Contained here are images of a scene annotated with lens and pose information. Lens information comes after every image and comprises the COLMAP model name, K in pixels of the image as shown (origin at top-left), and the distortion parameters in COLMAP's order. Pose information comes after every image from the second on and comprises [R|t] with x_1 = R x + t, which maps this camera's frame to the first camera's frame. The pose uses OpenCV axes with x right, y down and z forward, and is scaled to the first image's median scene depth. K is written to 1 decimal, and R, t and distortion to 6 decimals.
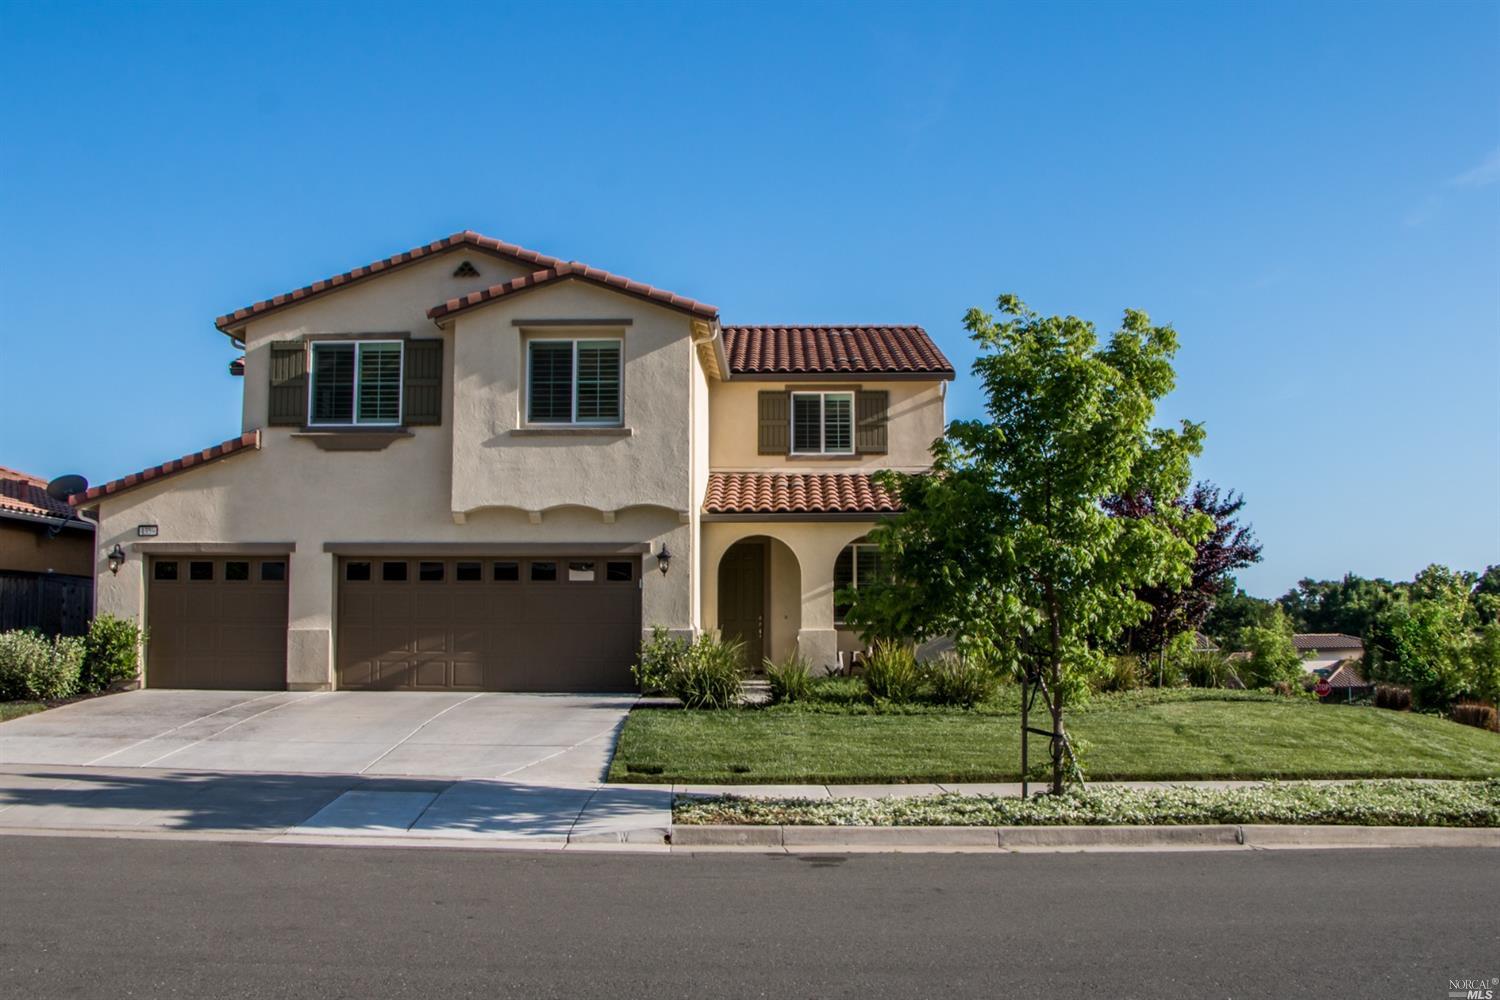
lens RADIAL K [[1489.7, 0, 749.2], [0, 1489.7, 522.1], [0, 0, 1]] dist [-0.170911, 0.167563]
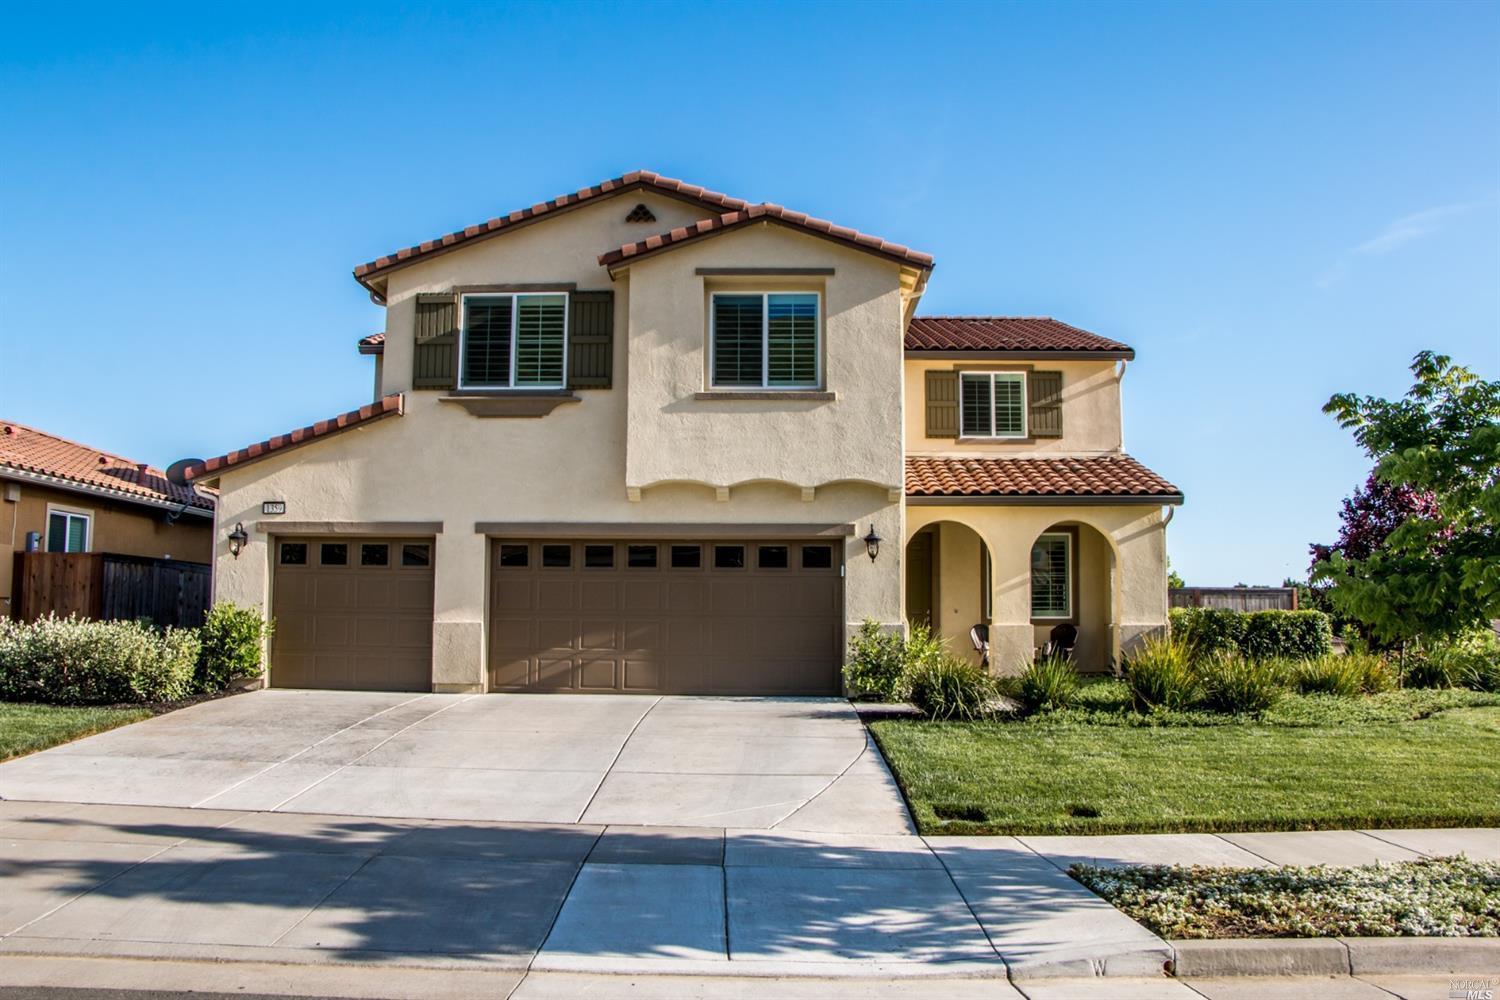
lens RADIAL K [[1243.3, 0, 750.7], [0, 1243.3, 511.3], [0, 0, 1]] dist [-0.181623, 0.162078]
pose [[0.999950, 0.005045, -0.008611, -0.120465], [-0.005206, 0.999811, -0.018751, 0.020256], [0.008515, 0.018794, 0.999787, 0.272440]]
